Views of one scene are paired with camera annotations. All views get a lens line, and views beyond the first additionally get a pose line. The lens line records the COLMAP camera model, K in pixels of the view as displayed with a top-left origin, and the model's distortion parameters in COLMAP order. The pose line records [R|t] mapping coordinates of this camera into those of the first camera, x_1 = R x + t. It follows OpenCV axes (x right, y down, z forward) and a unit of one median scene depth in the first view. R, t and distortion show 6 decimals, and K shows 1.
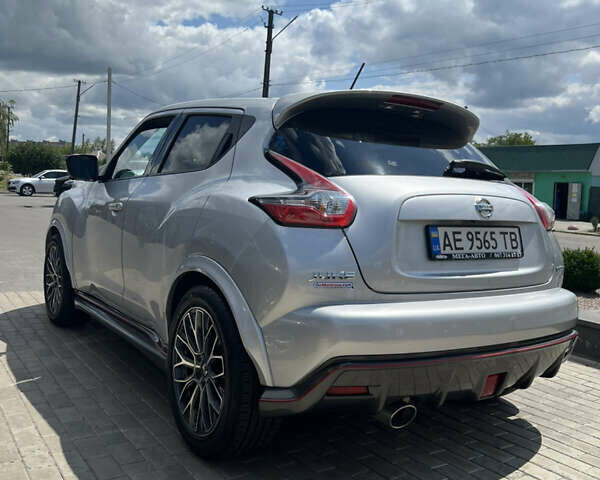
lens RADIAL K [[603.8, 0, 300.1], [0, 603.8, 246.4], [0, 0, 1]] dist [0.075208, -0.138303]
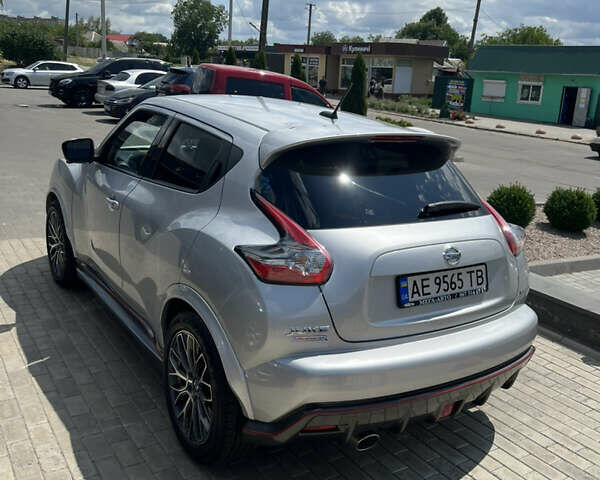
lens RADIAL K [[603.8, 0, 300.1], [0, 603.8, 246.4], [0, 0, 1]] dist [0.075208, -0.138303]
pose [[0.999760, 0.021918, 0.000698, 0.028753], [-0.021690, 0.983680, 0.178617, -0.253424], [0.003228, -0.178589, 0.983918, -0.059878]]
